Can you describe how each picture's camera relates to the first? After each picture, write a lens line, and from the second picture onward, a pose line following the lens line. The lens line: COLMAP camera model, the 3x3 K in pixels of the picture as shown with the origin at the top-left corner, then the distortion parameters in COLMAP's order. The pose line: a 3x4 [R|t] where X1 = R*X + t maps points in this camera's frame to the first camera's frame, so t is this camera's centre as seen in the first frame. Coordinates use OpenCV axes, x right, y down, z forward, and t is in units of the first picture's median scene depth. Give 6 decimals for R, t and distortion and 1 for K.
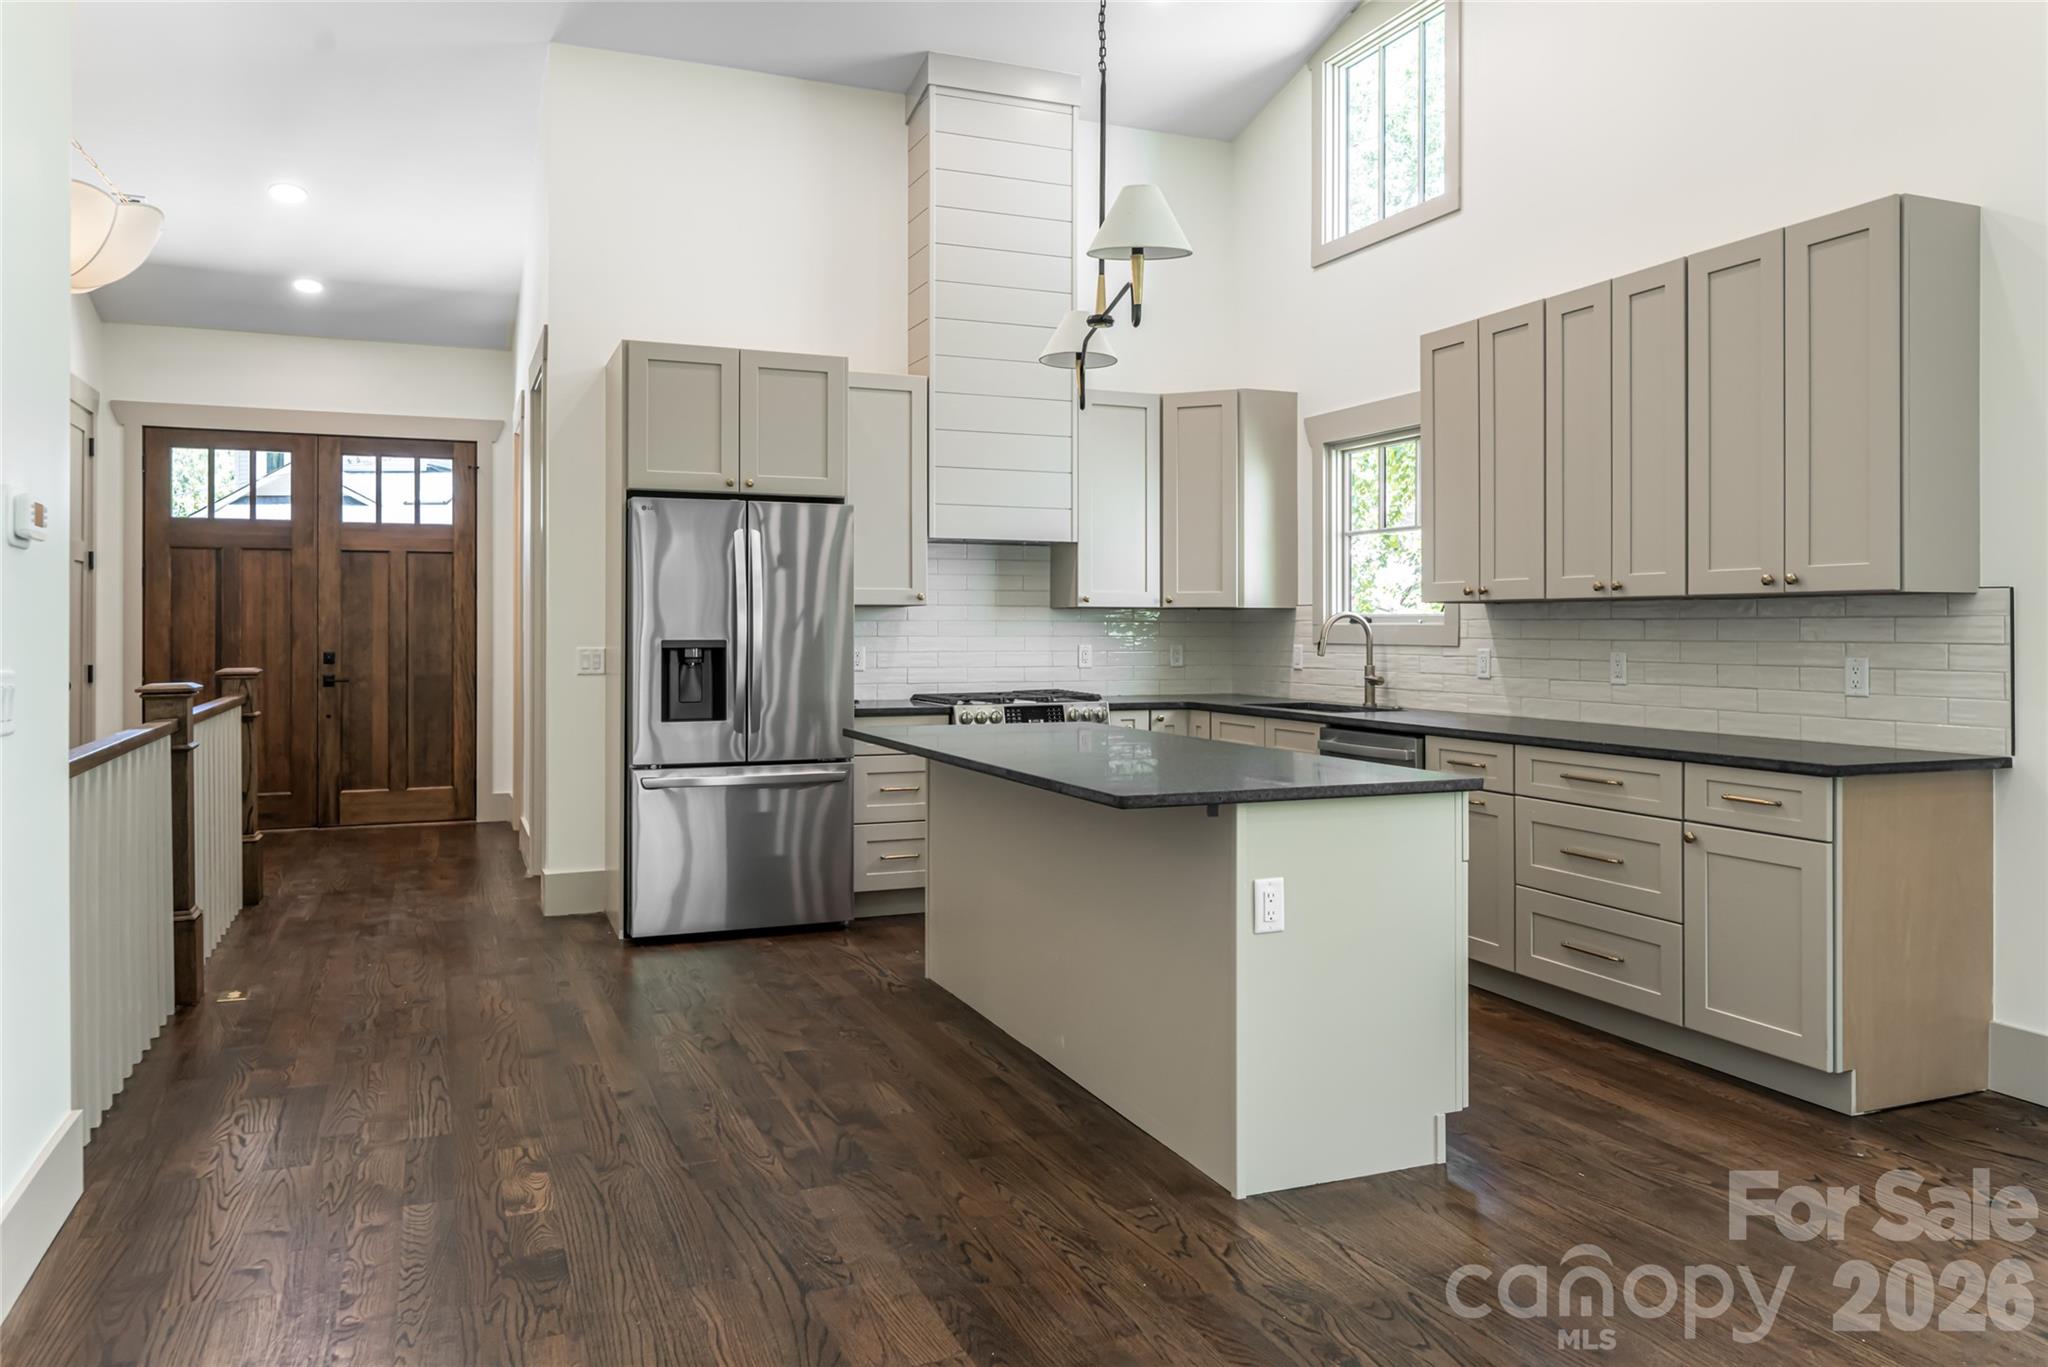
lens RADIAL K [[1424.6, 0, 1047.4], [0, 1424.6, 639.5], [0, 0, 1]] dist [-0.003552, -0.004500]
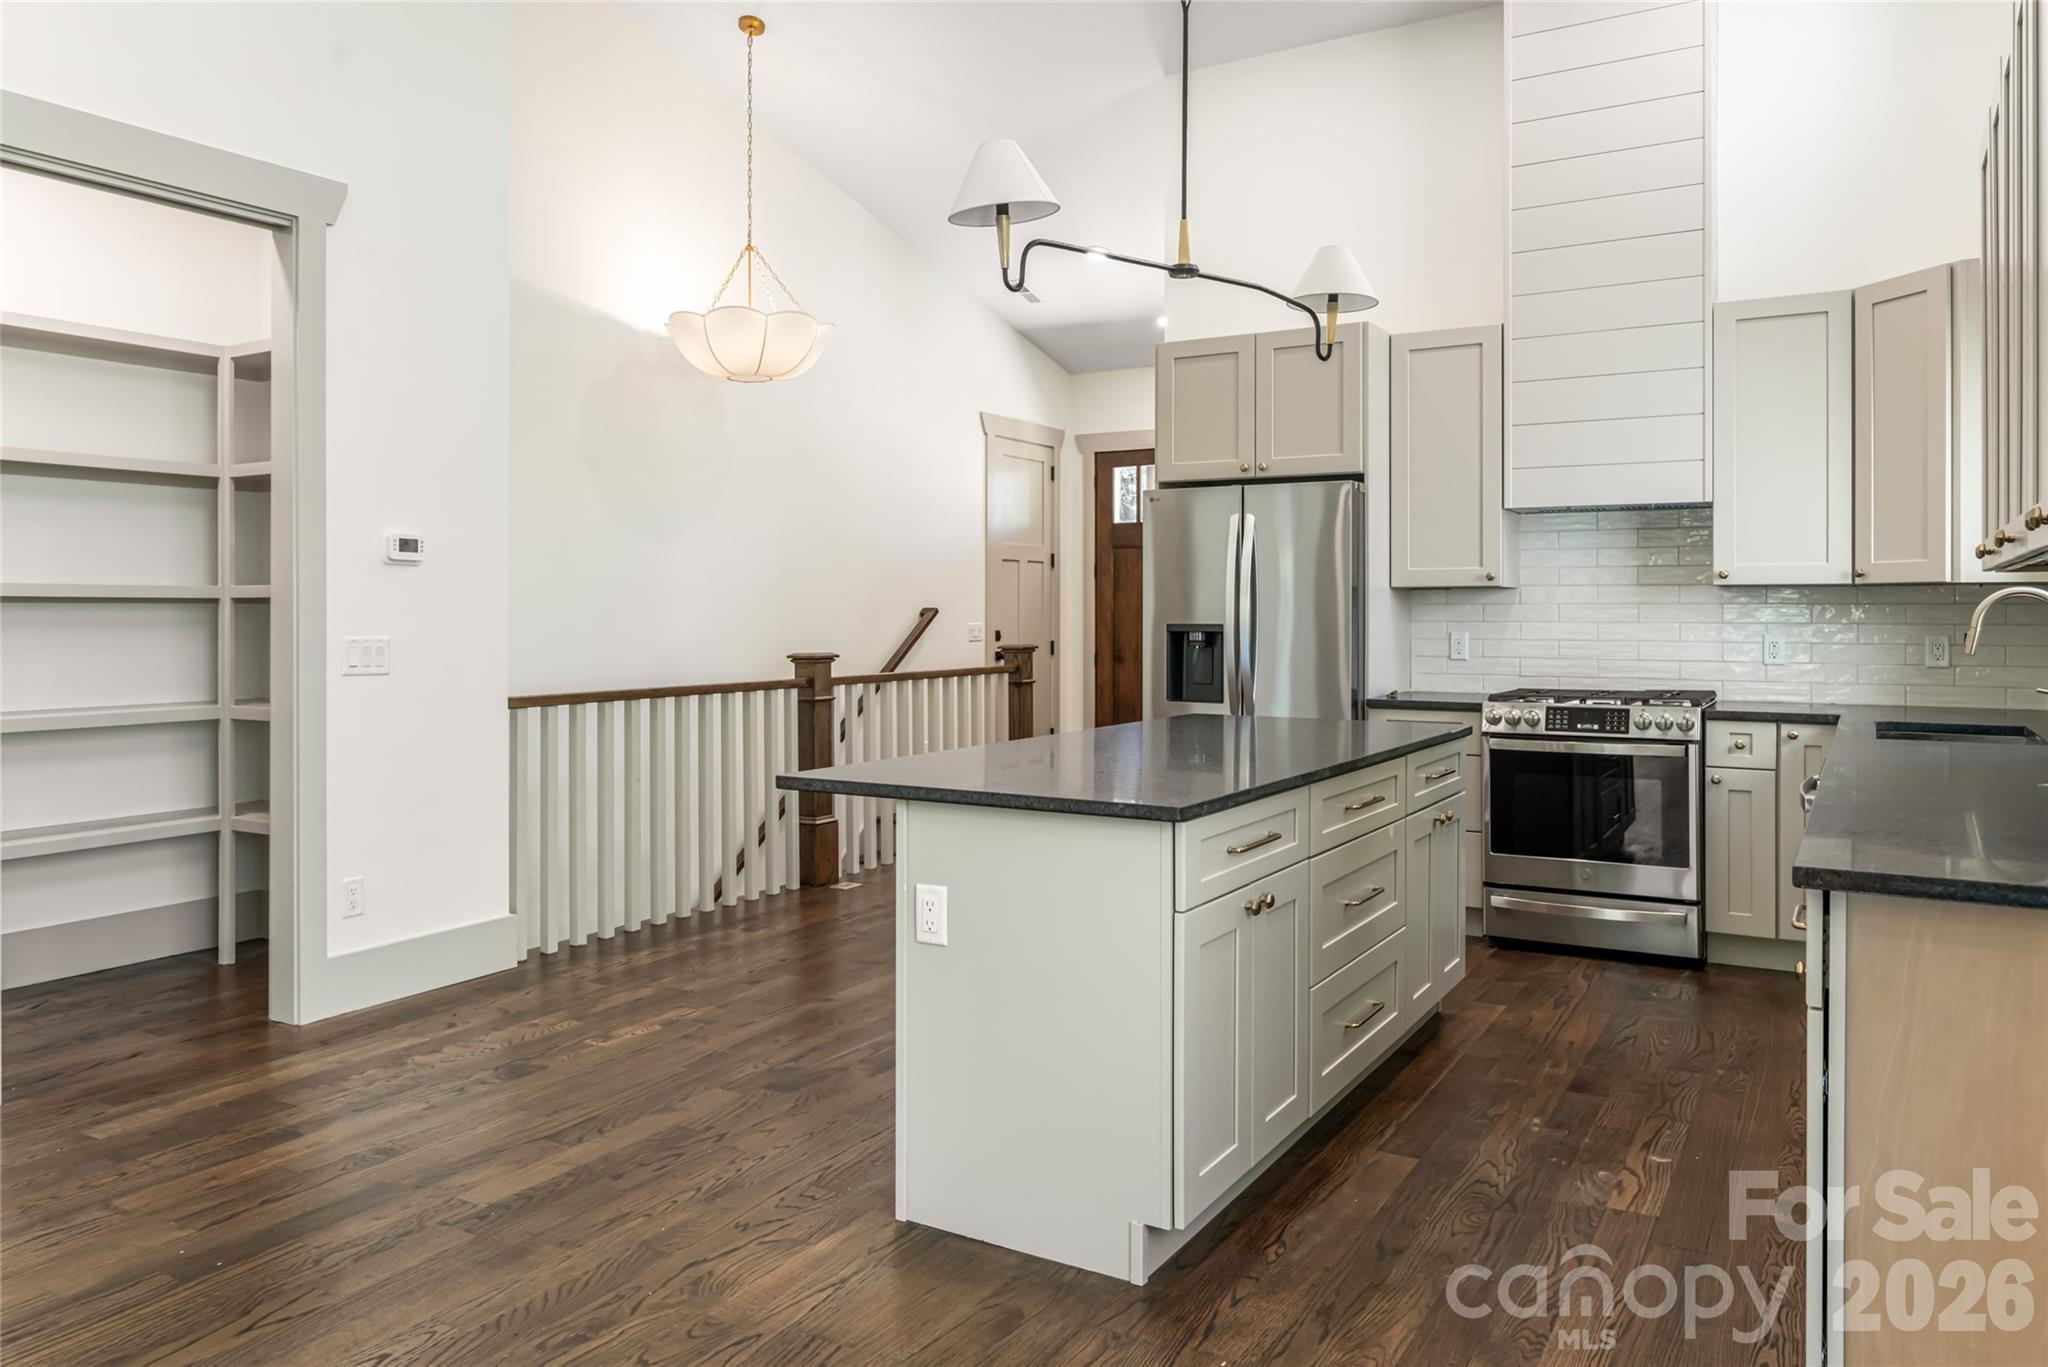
lens RADIAL K [[1453.0, 0, 1036.1], [0, 1453.0, 624.8], [0, 0, 1]] dist [-0.003604, -0.002227]
pose [[0.584764, 0.006800, -0.811175, 0.536219], [-0.006219, 0.999973, 0.003899, -0.002462], [0.811180, 0.002765, 0.584790, 0.284735]]
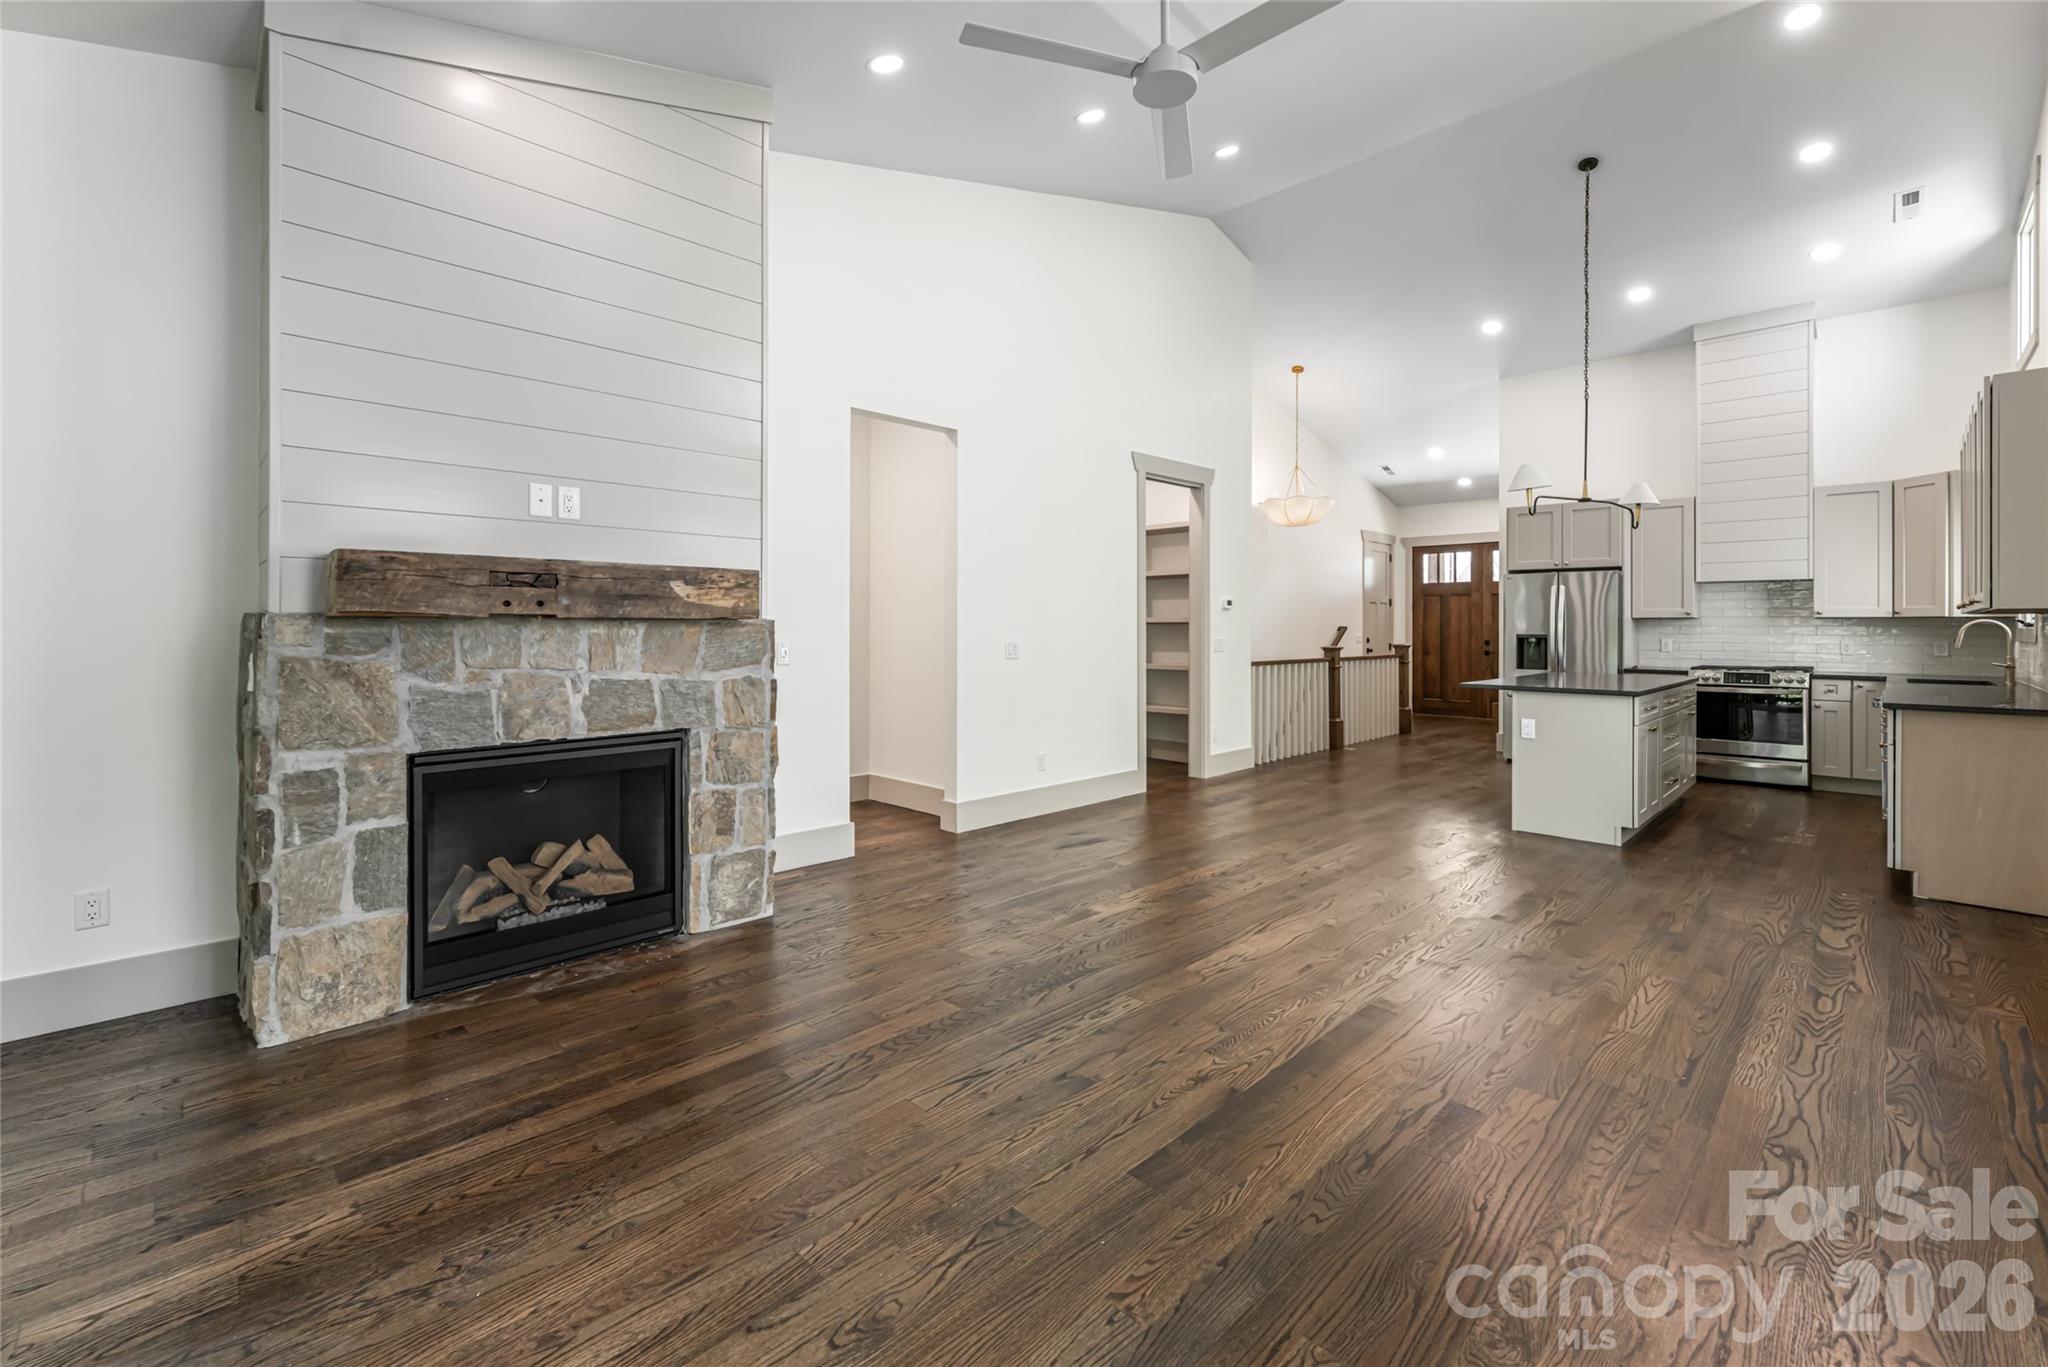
lens RADIAL K [[912.3, 0, 994.5], [0, 912.3, 629.0], [0, 0, 1]] dist [0.000855, 0.001276]
pose [[0.362825, 0.002442, -0.931854, 0.808499], [-0.009987, 0.999949, -0.001268, 0.002061], [0.931804, 0.009767, 0.362831, -0.347952]]
